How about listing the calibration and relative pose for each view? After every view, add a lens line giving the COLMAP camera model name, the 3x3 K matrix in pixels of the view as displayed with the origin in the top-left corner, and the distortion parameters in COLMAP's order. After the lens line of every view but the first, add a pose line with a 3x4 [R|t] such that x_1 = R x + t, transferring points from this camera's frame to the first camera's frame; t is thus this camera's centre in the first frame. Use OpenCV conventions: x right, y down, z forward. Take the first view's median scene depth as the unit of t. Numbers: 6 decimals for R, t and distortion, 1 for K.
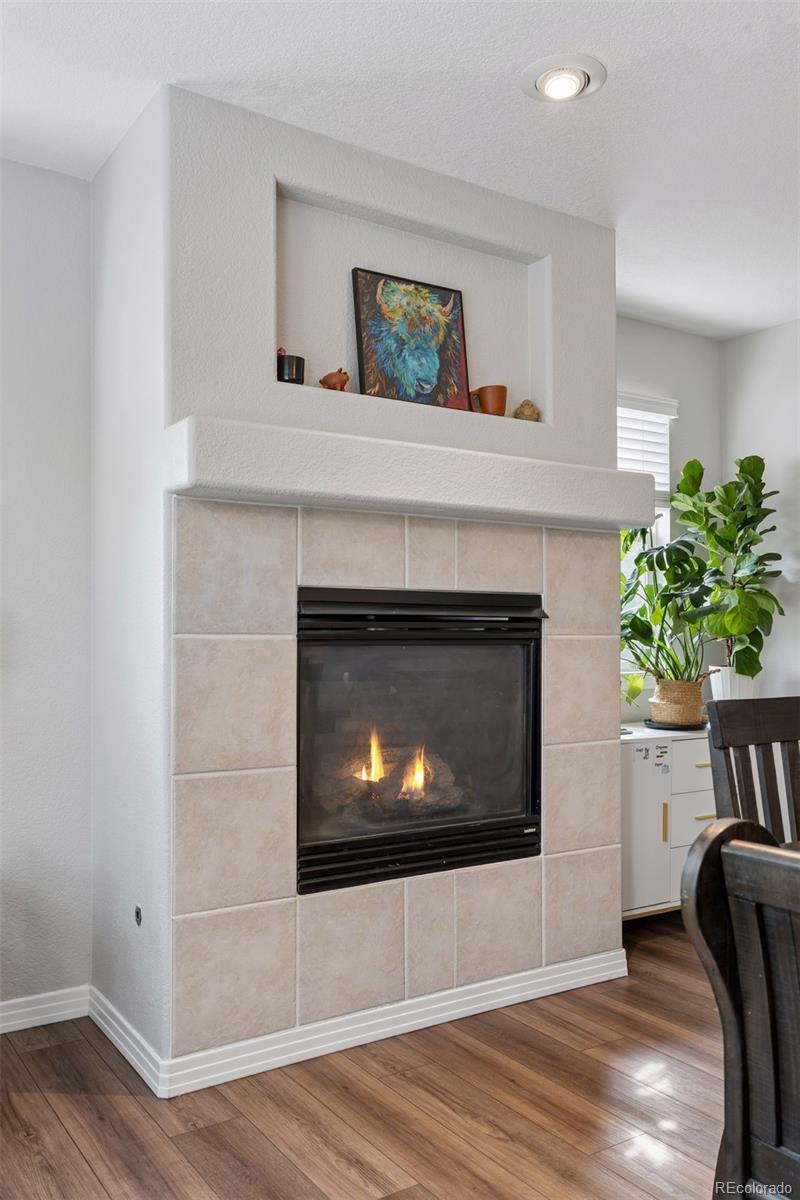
lens RADIAL K [[971.2, 0, 395.4], [0, 971.2, 606.6], [0, 0, 1]] dist [0.001708, 0.004411]
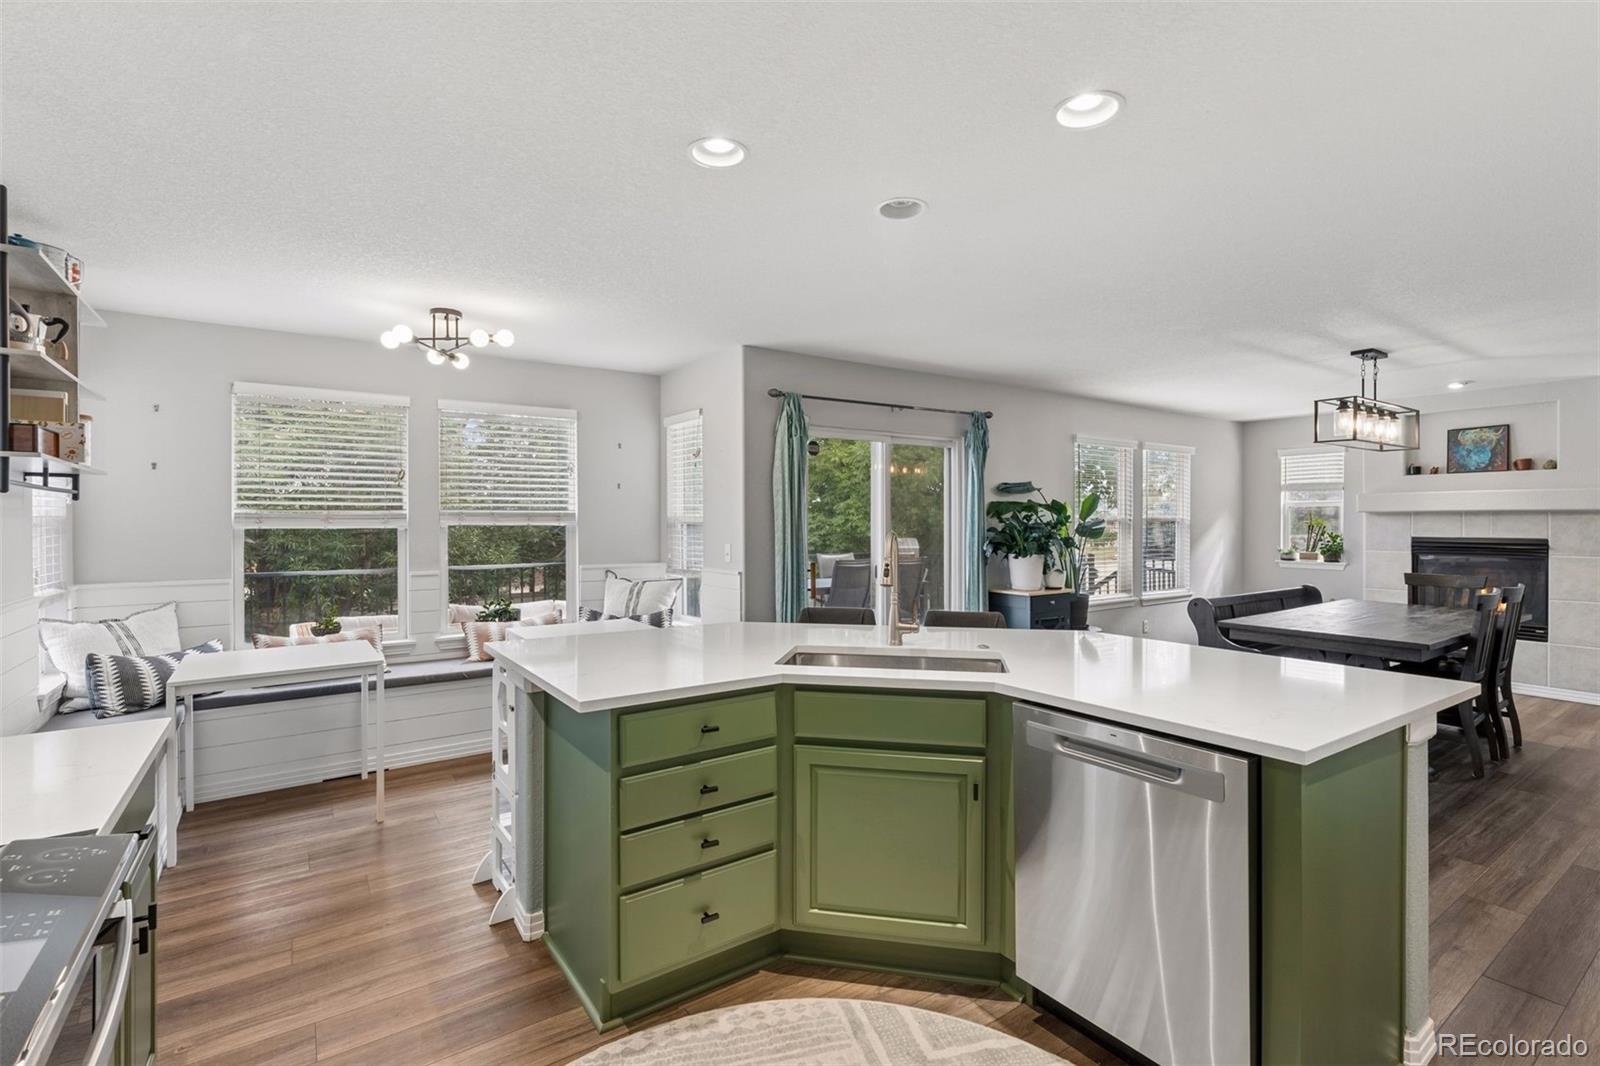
lens RADIAL K [[736.5, 0, 803.2], [0, 736.5, 527.2], [0, 0, 1]] dist [0.004398, 0.000254]
pose [[0.036722, 0.009124, -0.999284, 2.077149], [0.031965, 0.999436, 0.010300, -0.130519], [0.998814, -0.032320, 0.036409, -1.035389]]
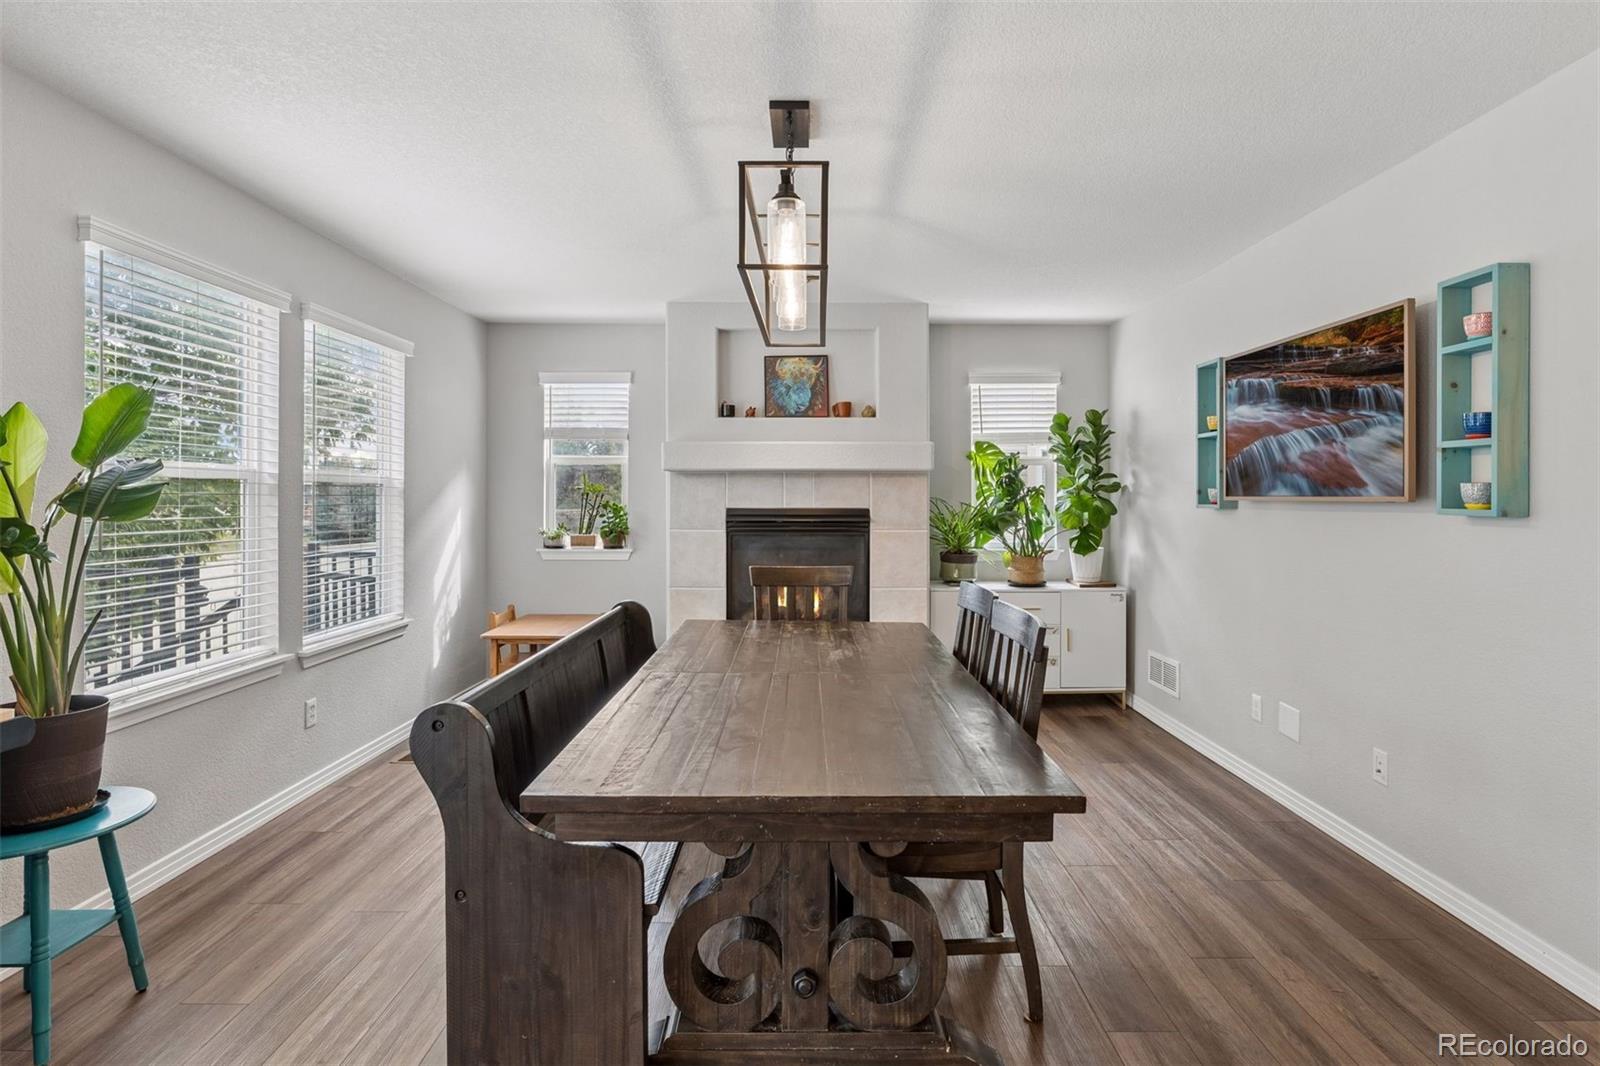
lens RADIAL K [[822.6, 0, 807.7], [0, 822.6, 495.7], [0, 0, 1]] dist [-0.003179, 0.002589]
pose [[0.838669, 0.000086, -0.544641, 0.969881], [0.015290, 0.999602, 0.023701, -0.082271], [0.544426, -0.028205, 0.838334, -0.439233]]
